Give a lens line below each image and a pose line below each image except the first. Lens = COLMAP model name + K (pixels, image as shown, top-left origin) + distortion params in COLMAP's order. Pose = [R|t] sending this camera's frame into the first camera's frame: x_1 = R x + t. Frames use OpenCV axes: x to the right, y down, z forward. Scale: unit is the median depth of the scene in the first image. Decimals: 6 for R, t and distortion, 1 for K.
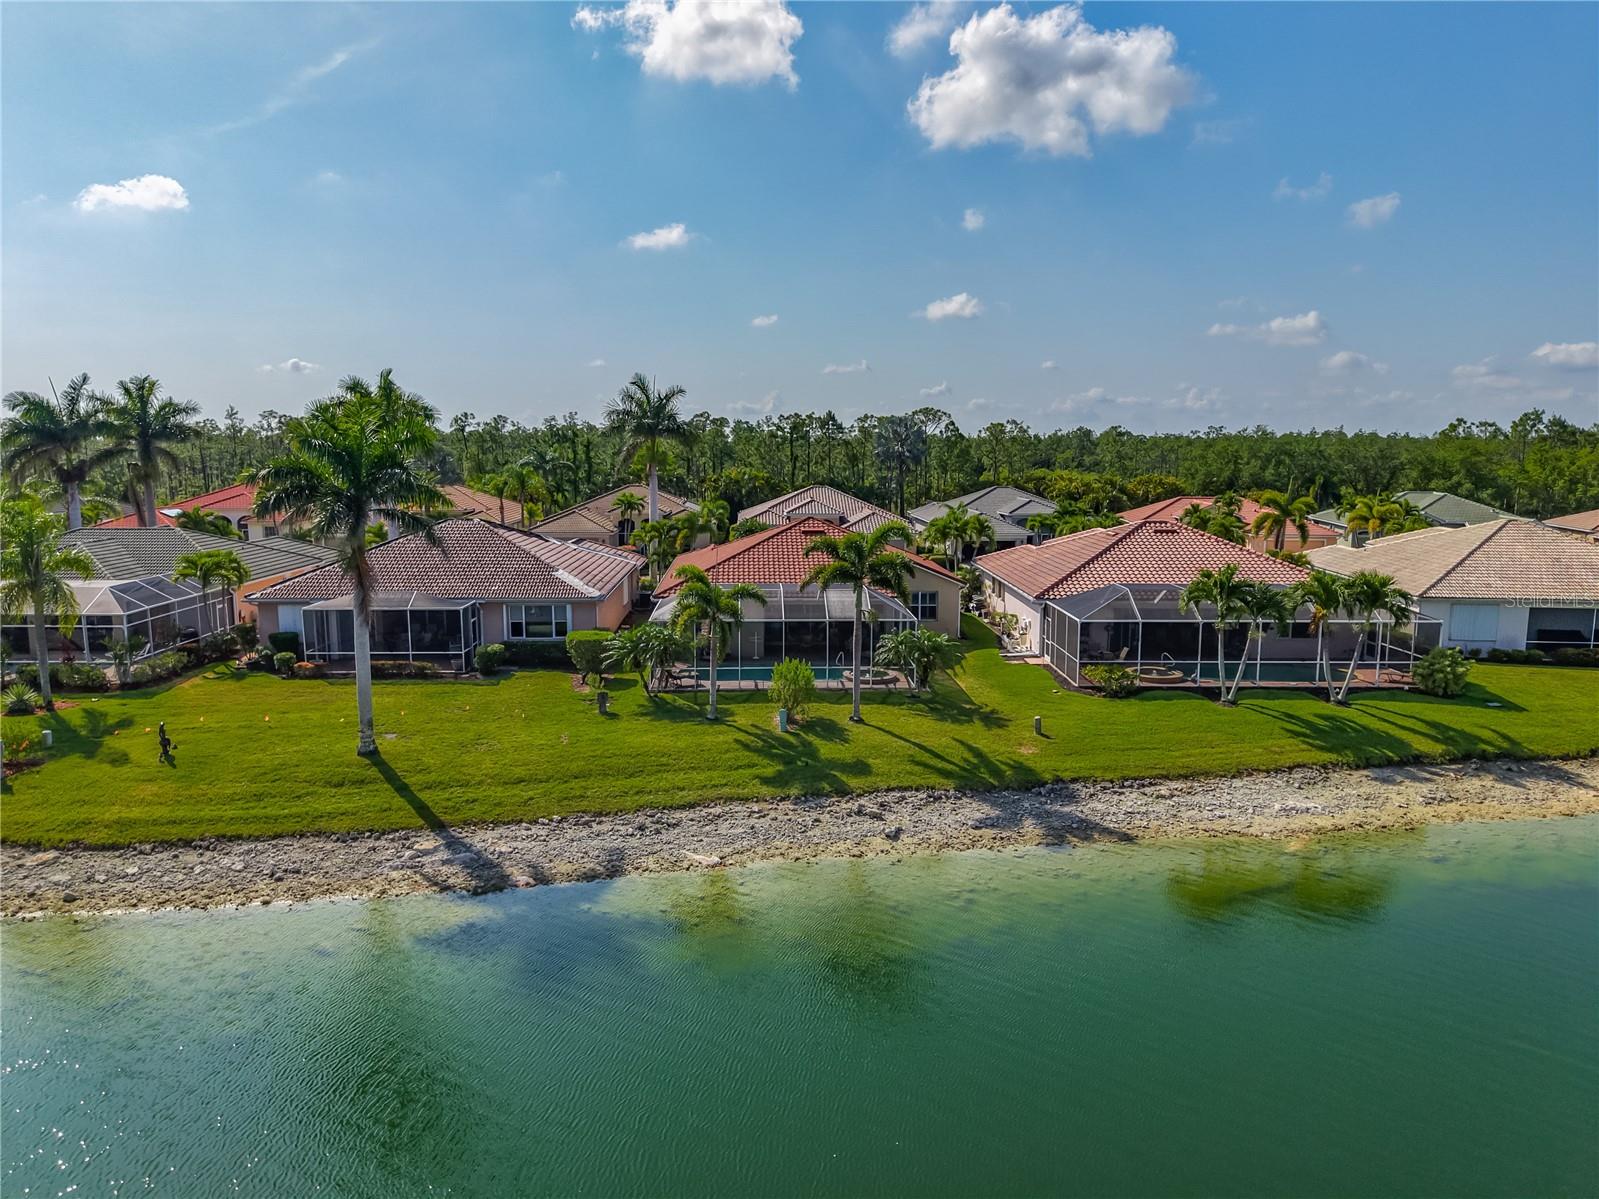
lens RADIAL K [[1088.1, 0, 799.5], [0, 1088.1, 599.5], [0, 0, 1]] dist [-0.001979, -0.000548]
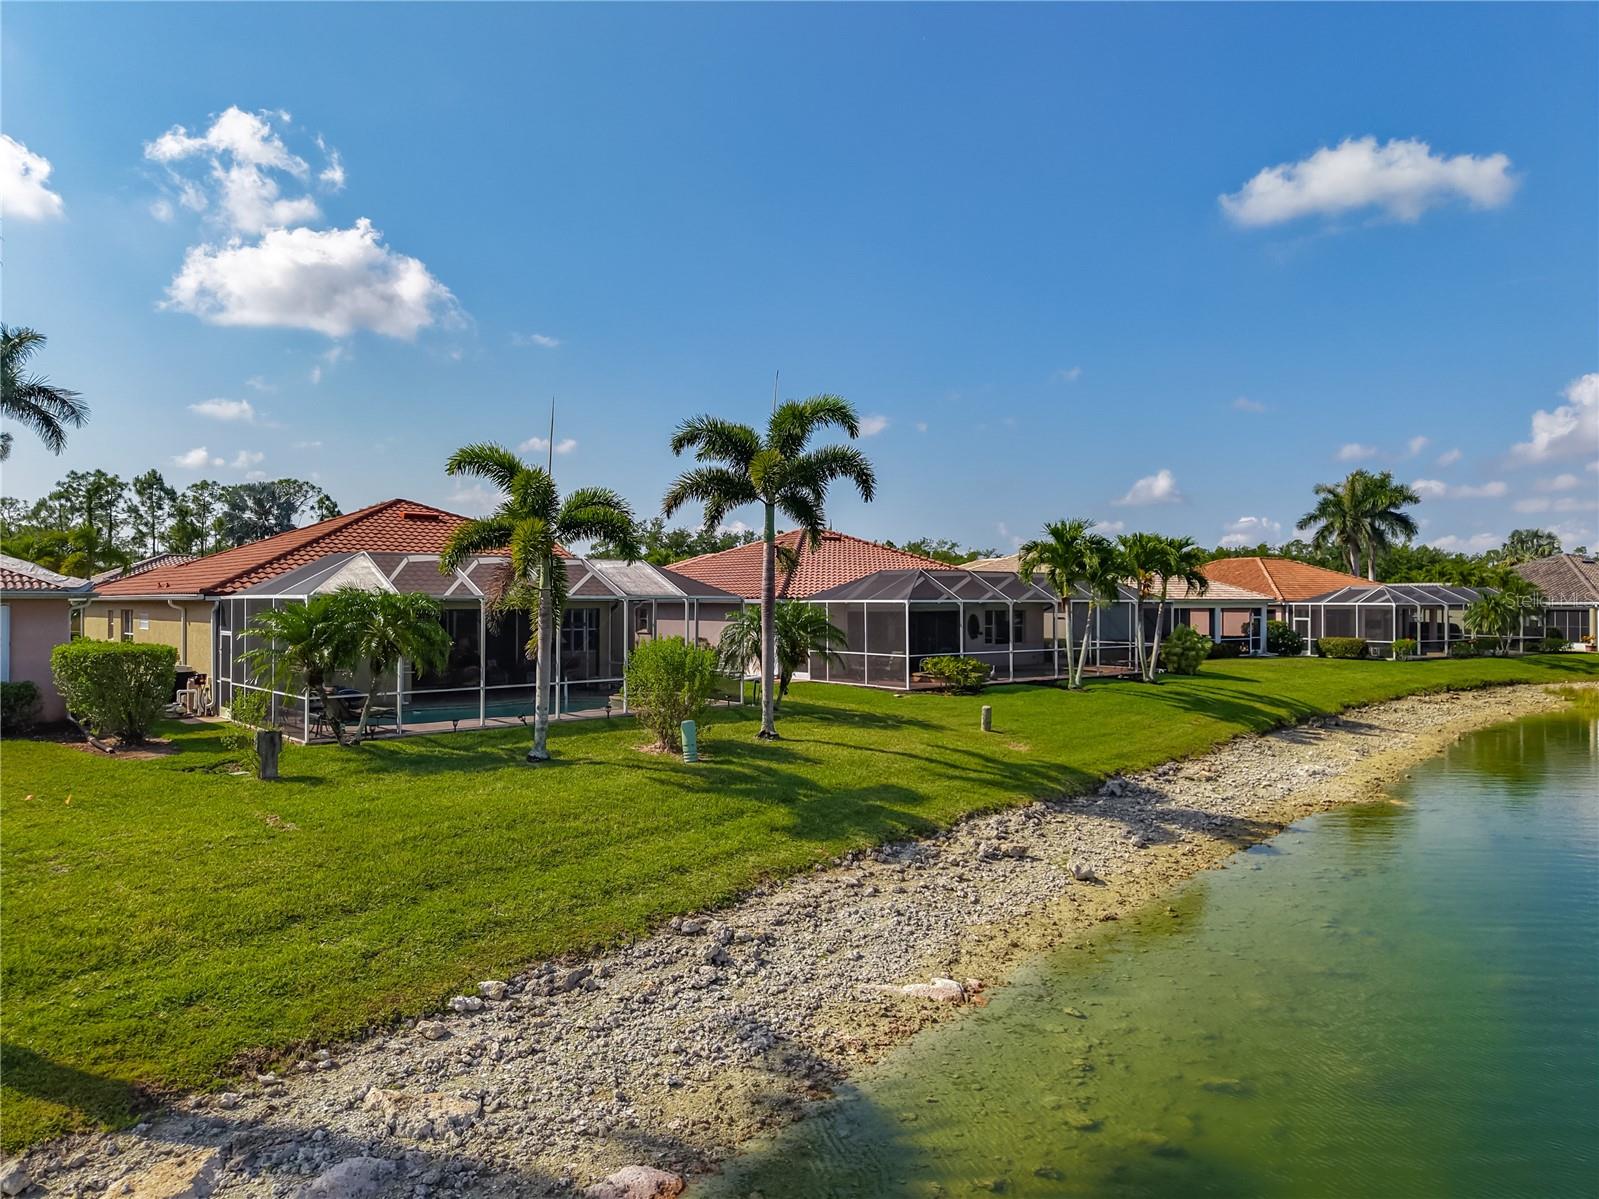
lens RADIAL K [[1088.1, 0, 799.5], [0, 1088.1, 599.5], [0, 0, 1]] dist [-0.001979, -0.000548]
pose [[0.765537, -0.005502, 0.643368, -0.276593], [0.102722, 0.988181, -0.113778, 0.096051], [-0.635138, 0.153190, 0.757055, 0.491344]]
